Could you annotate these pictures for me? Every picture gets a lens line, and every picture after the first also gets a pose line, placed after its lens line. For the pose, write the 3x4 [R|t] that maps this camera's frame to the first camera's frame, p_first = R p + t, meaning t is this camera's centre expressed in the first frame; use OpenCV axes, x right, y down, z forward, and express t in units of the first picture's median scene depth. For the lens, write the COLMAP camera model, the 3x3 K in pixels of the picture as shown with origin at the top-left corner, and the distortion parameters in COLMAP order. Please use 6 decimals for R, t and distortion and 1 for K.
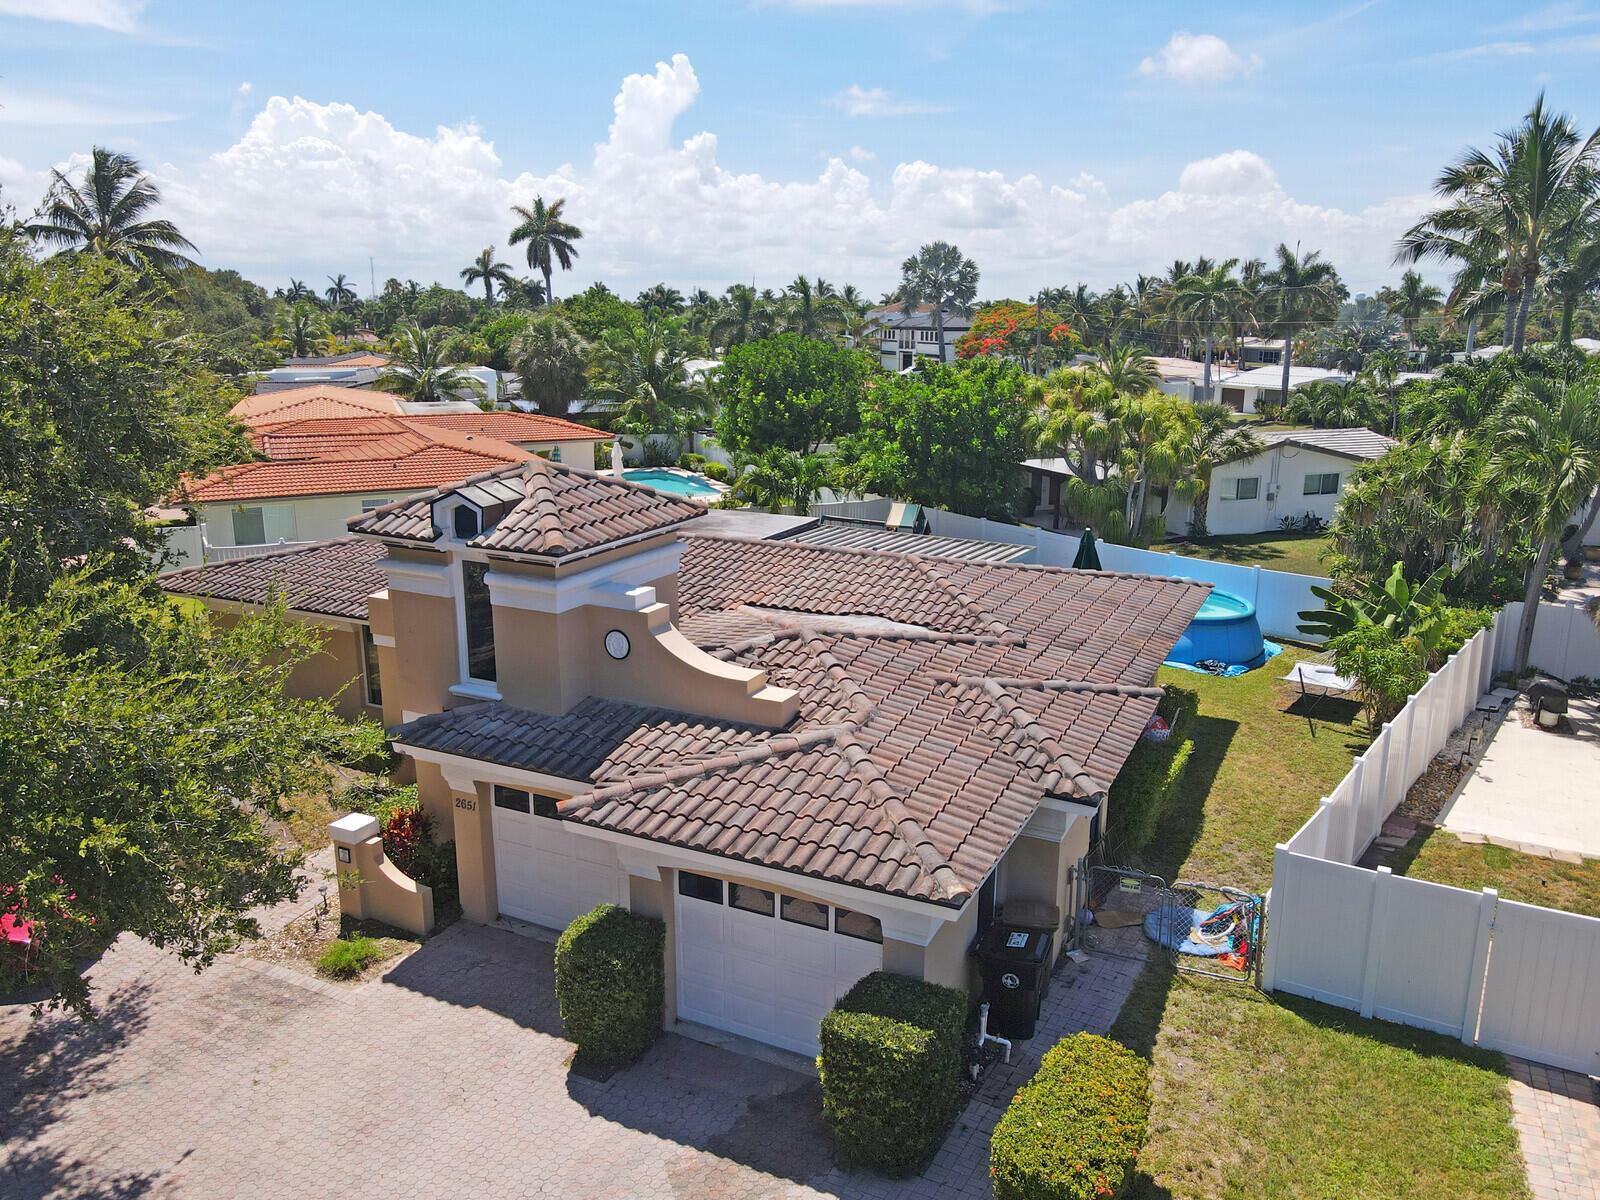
lens RADIAL K [[1184.6, 0, 800.0], [0, 1184.6, 600.0], [0, 0, 1]] dist [0.002442, 0.009454]
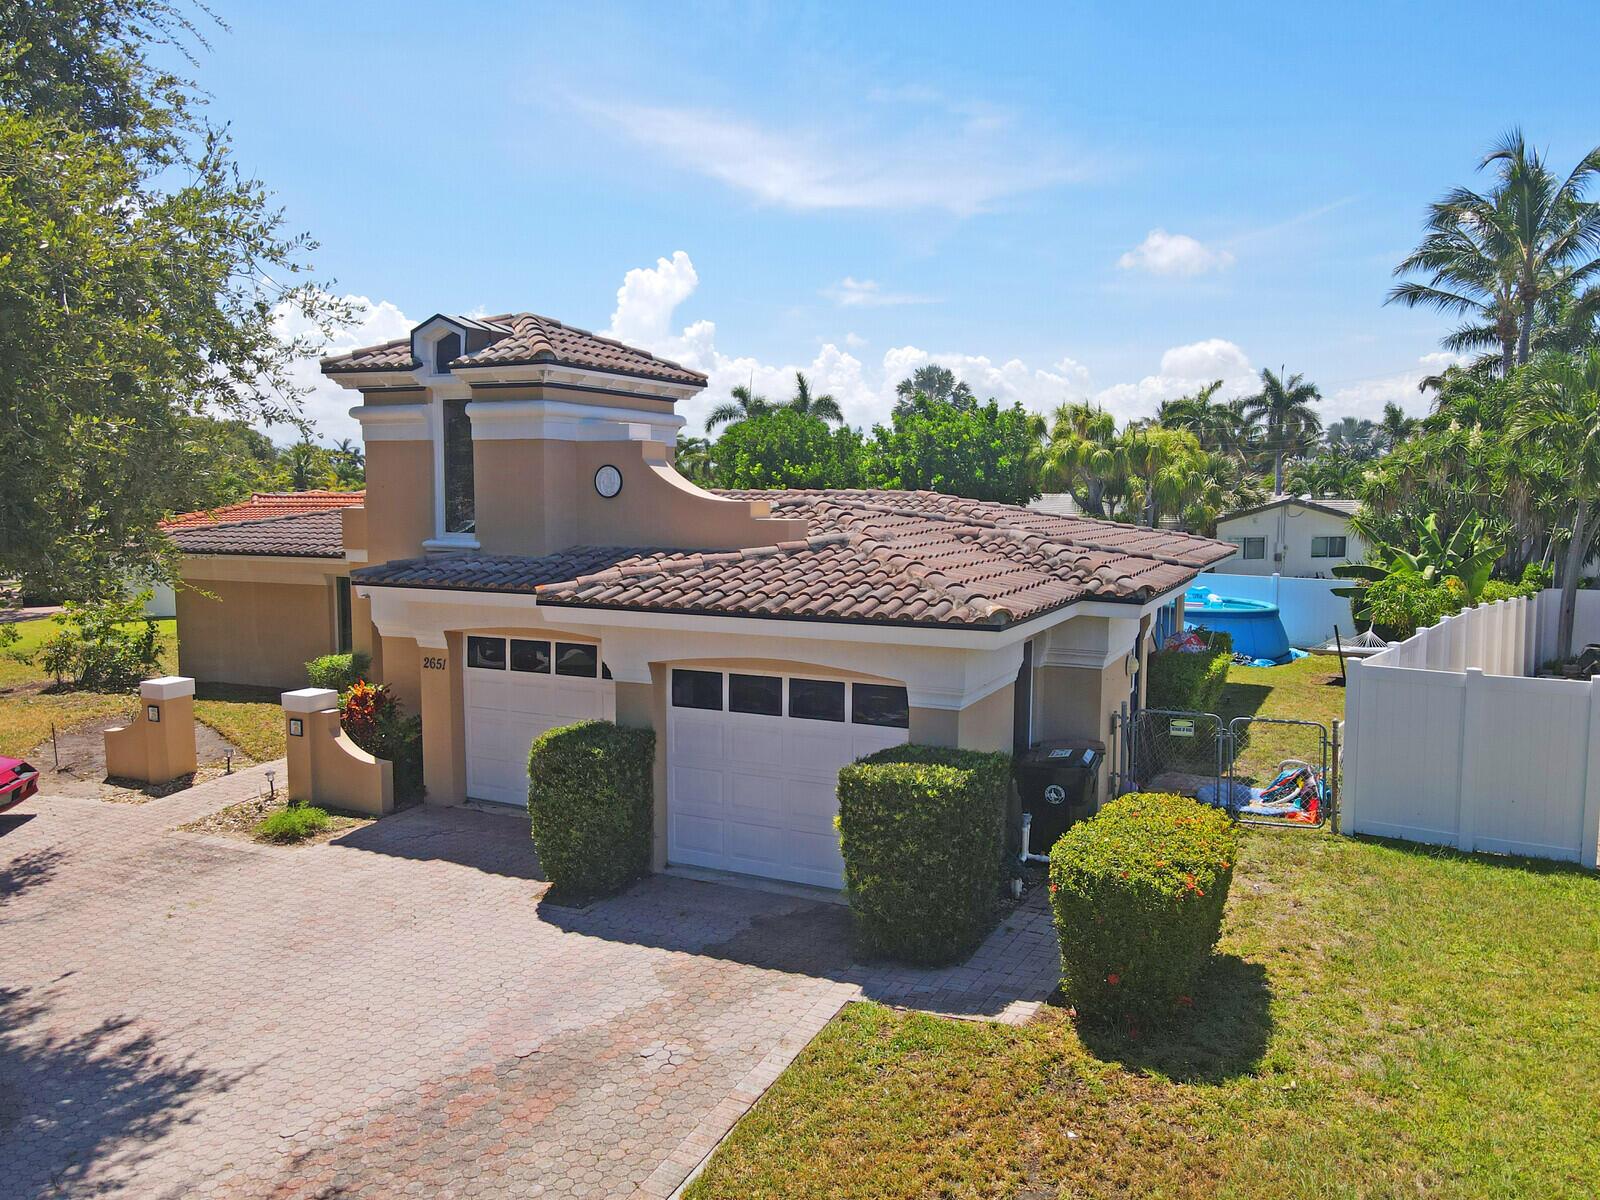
lens RADIAL K [[1184.6, 0, 800.0], [0, 1184.6, 600.0], [0, 0, 1]] dist [0.002442, 0.009454]
pose [[0.999987, -0.000043, 0.005045, -0.010526], [0.000786, 0.989089, -0.147318, 0.262563], [-0.004983, 0.147320, 0.989076, 0.106448]]
